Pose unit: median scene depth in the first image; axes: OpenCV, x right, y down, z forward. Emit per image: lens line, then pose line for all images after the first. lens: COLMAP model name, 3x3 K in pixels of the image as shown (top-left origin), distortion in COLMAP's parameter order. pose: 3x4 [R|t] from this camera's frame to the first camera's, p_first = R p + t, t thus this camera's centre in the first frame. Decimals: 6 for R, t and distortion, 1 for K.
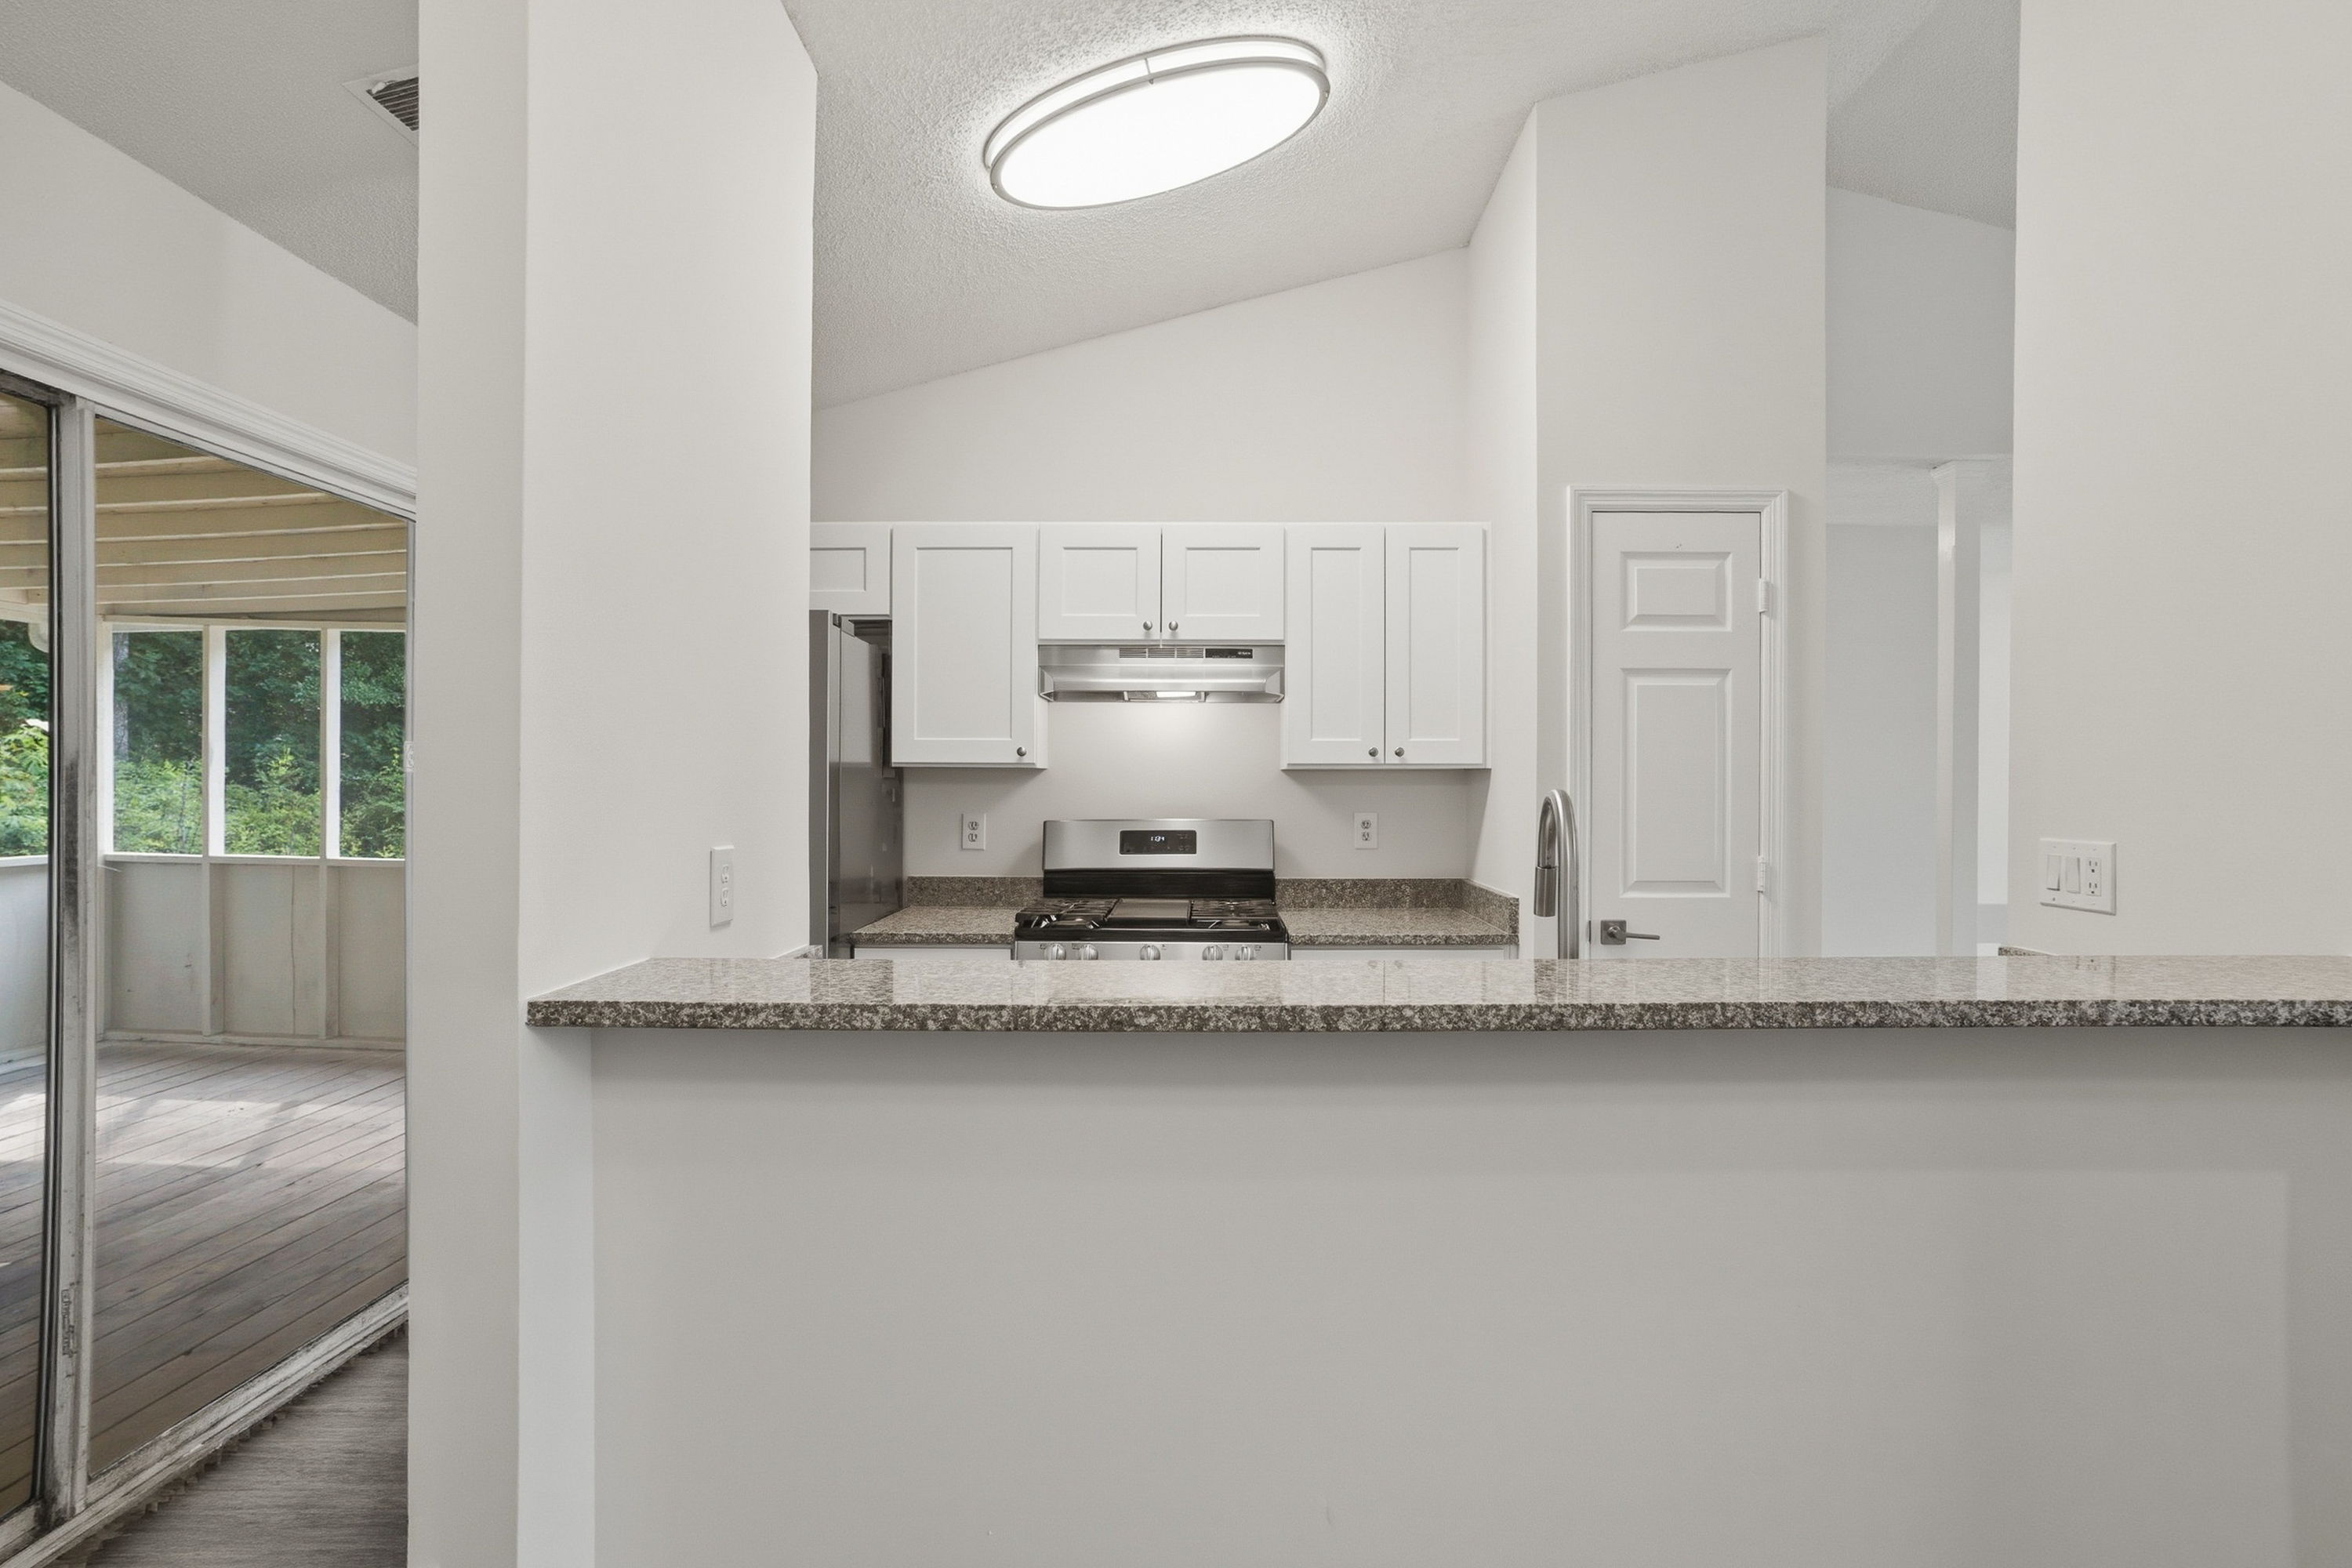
lens RADIAL K [[1126.4, 0, 1176.0], [0, 1126.4, 784.0], [0, 0, 1]] dist [-0.060400, 0.030516]
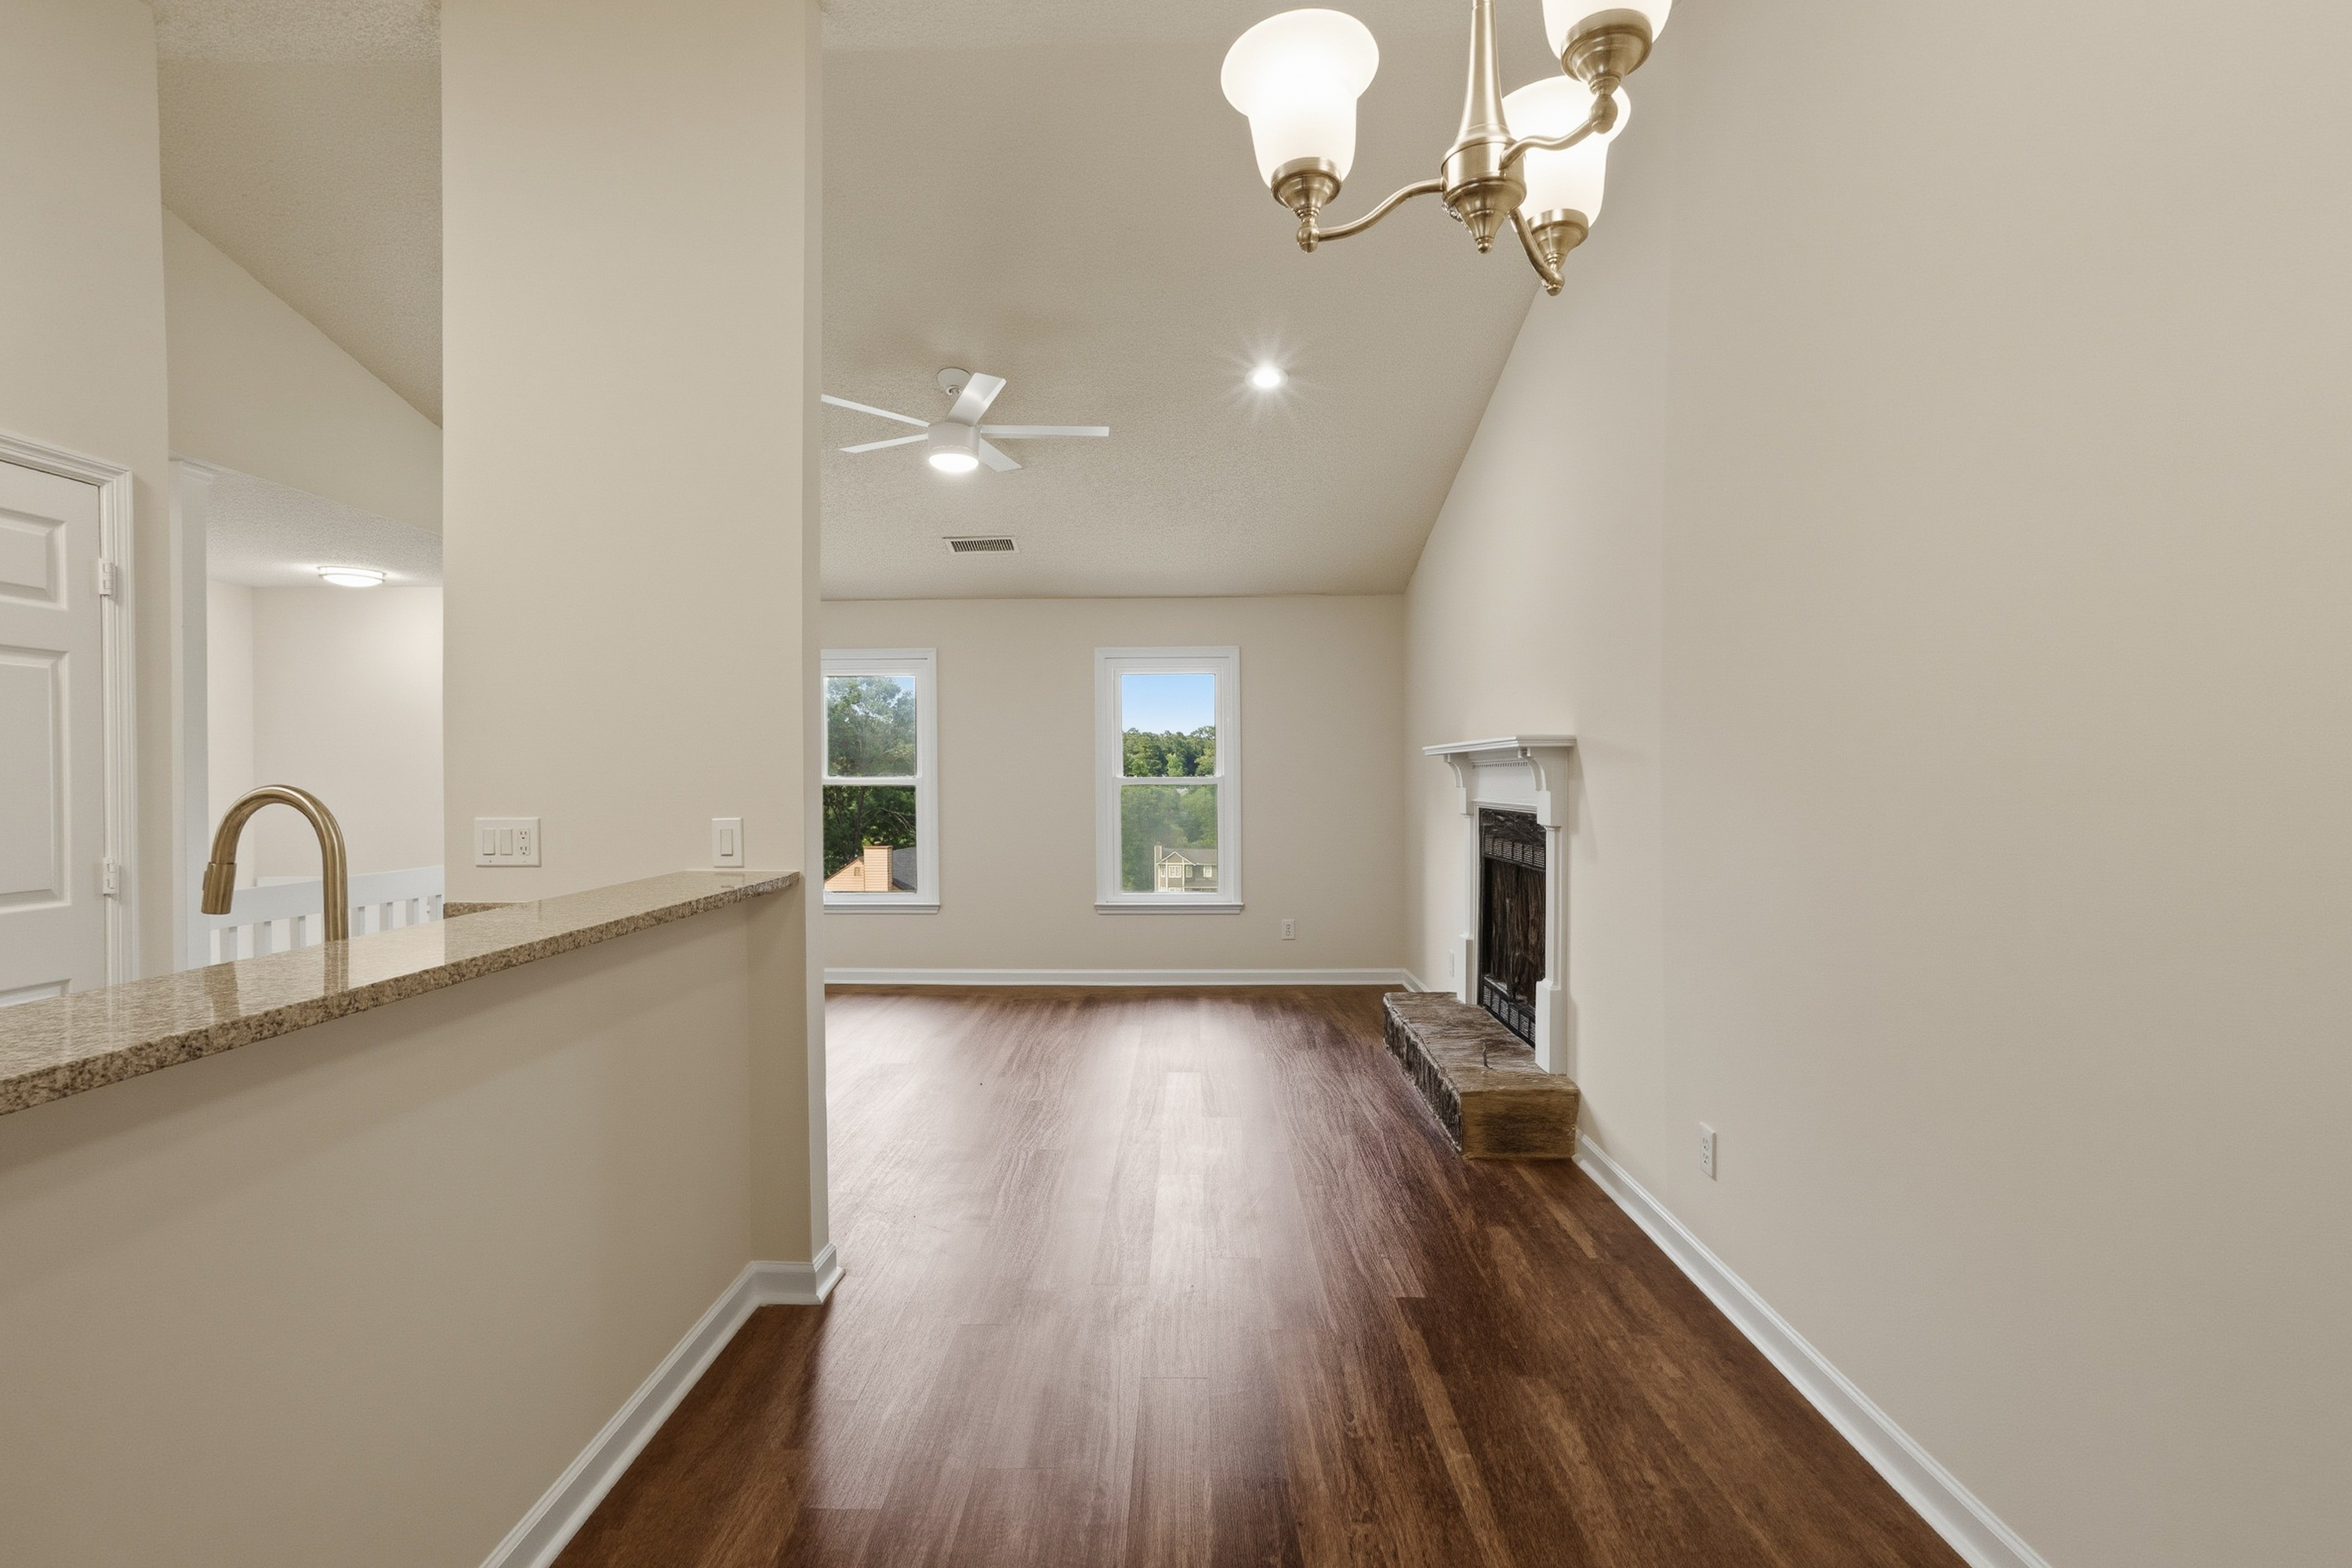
lens RADIAL K [[1101.5, 0, 1176.0], [0, 1101.5, 784.0], [0, 0, 1]] dist [0.042238, 0.000189]
pose [[-0.003546, -0.009084, 0.999952, -0.739835], [0.003105, 0.999954, 0.009095, -0.002826], [-0.999989, 0.003137, -0.003518, 0.174580]]
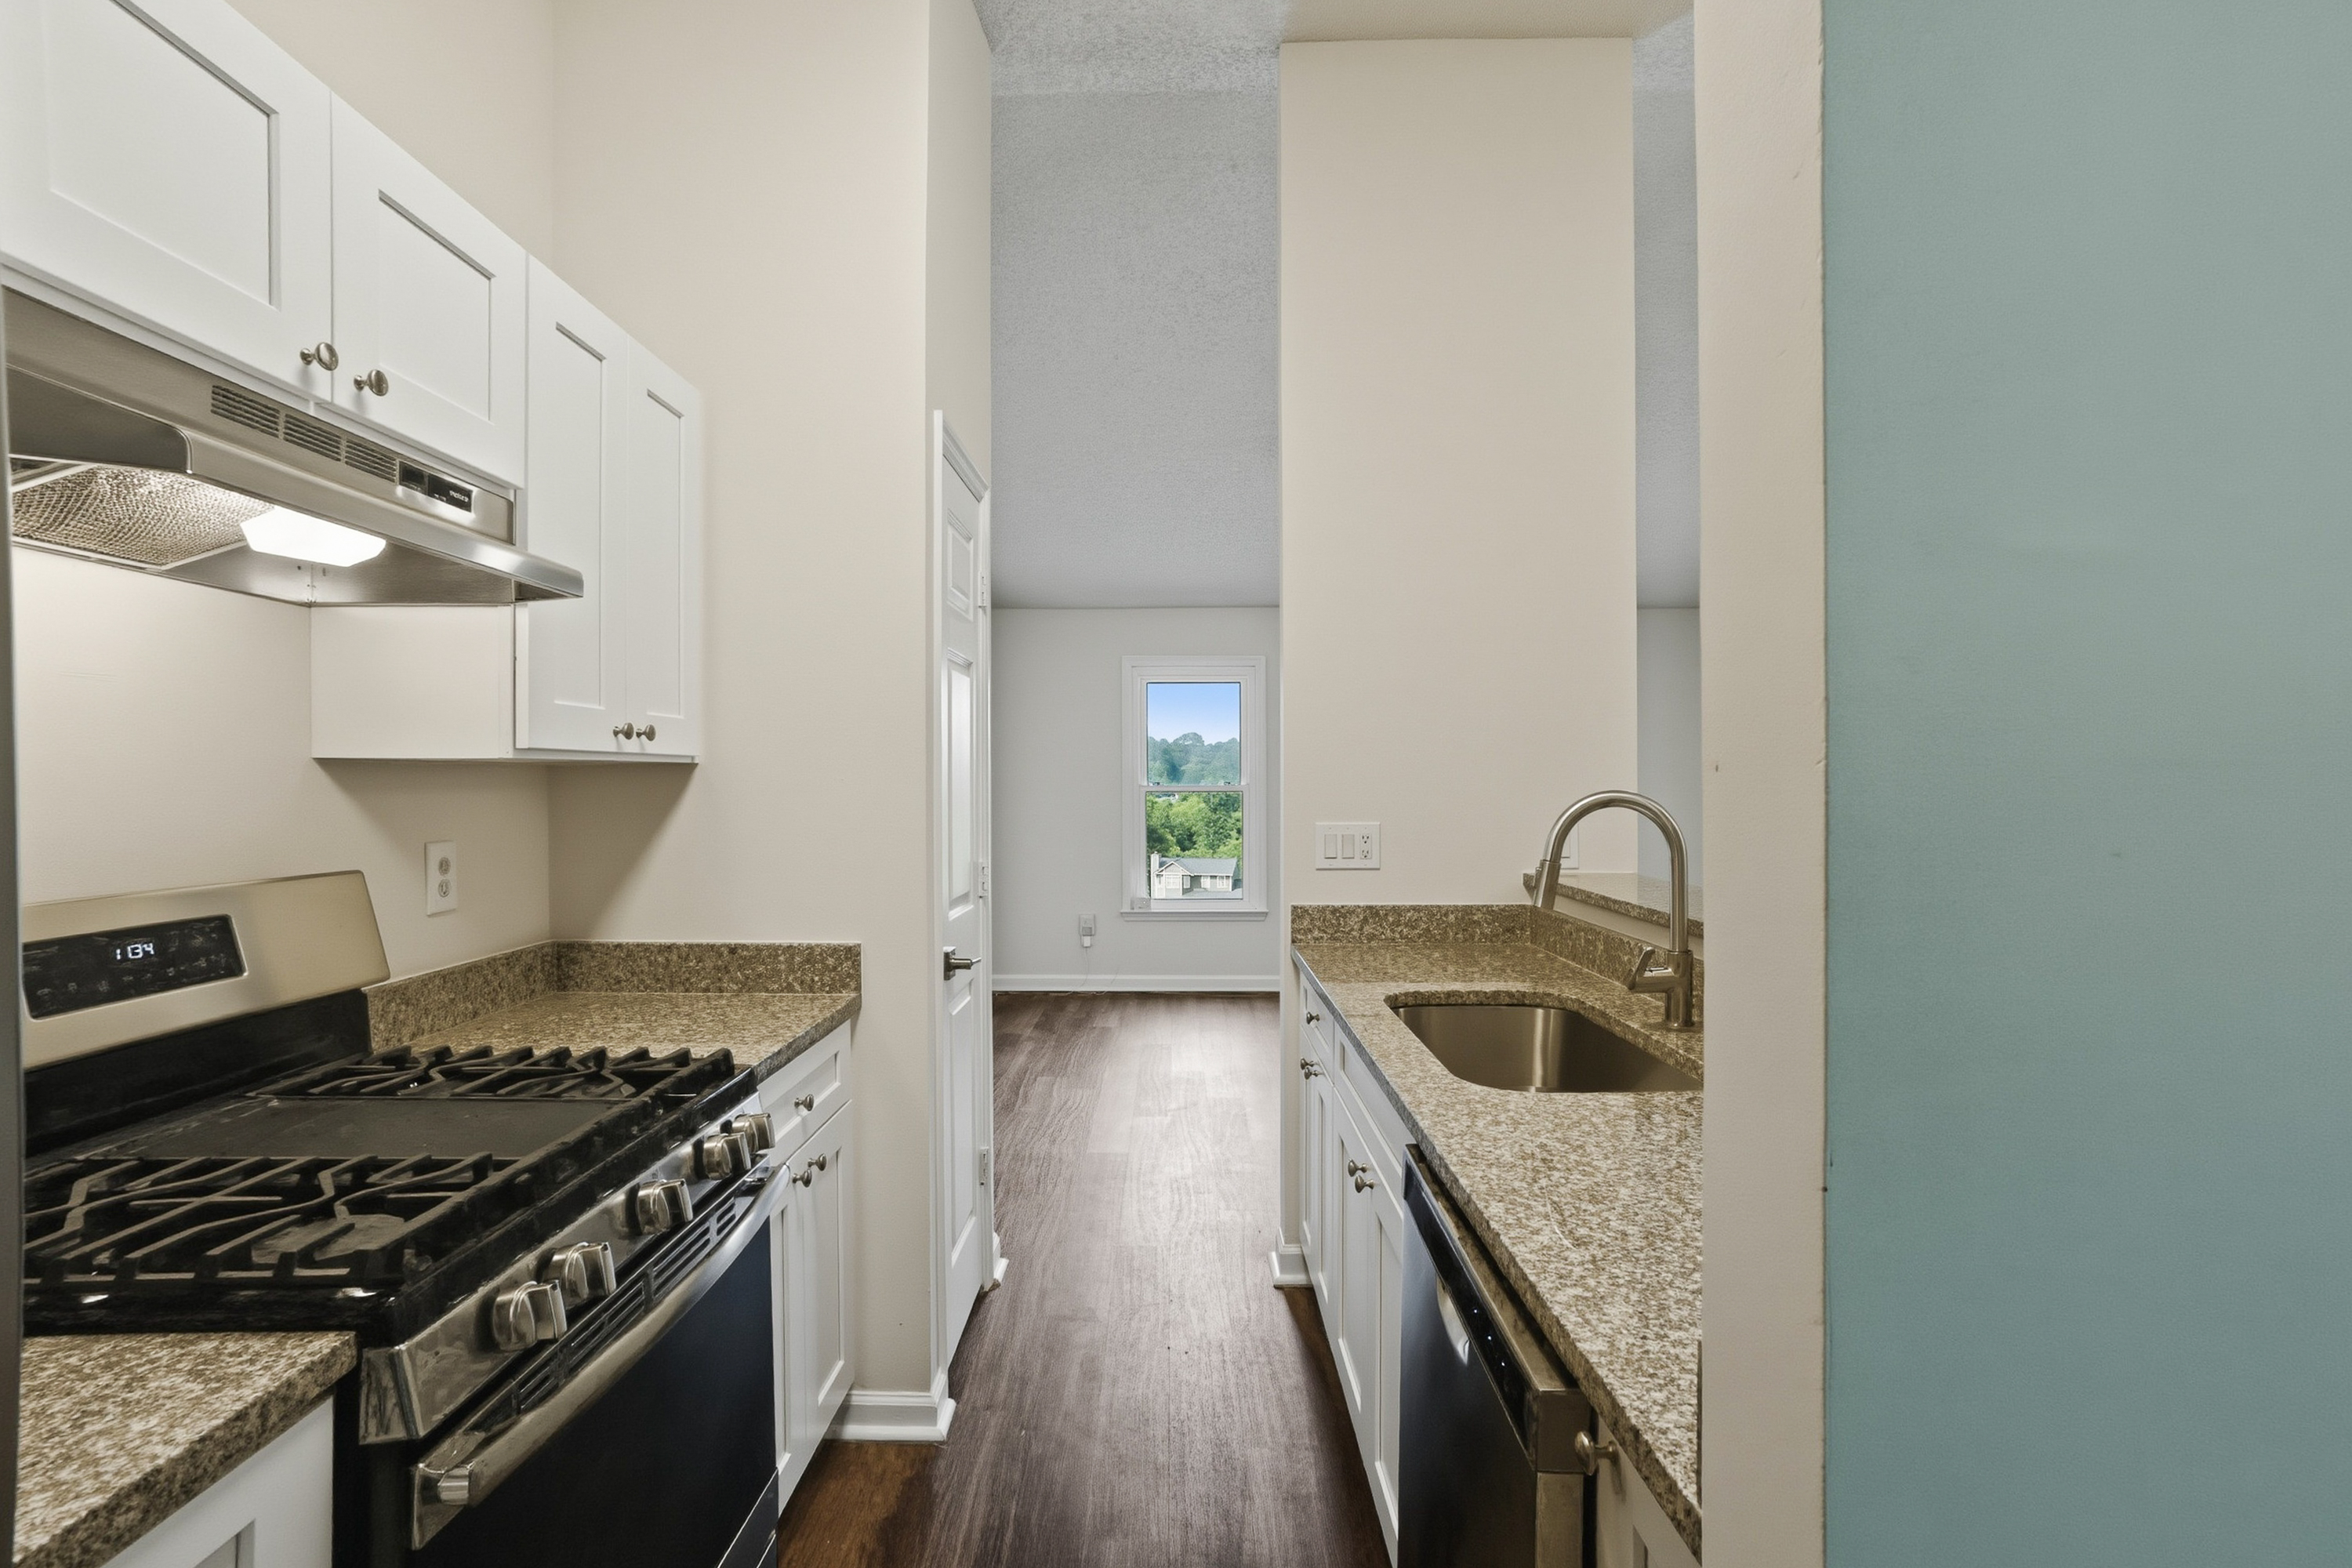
lens RADIAL K [[1126.4, 0, 1176.0], [0, 1126.4, 784.0], [0, 0, 1]] dist [-0.060400, 0.030516]
pose [[-0.019862, -0.002099, 0.999801, -0.778741], [0.004100, 0.999989, 0.002181, -0.003720], [-0.999794, 0.004143, -0.019853, 1.502916]]
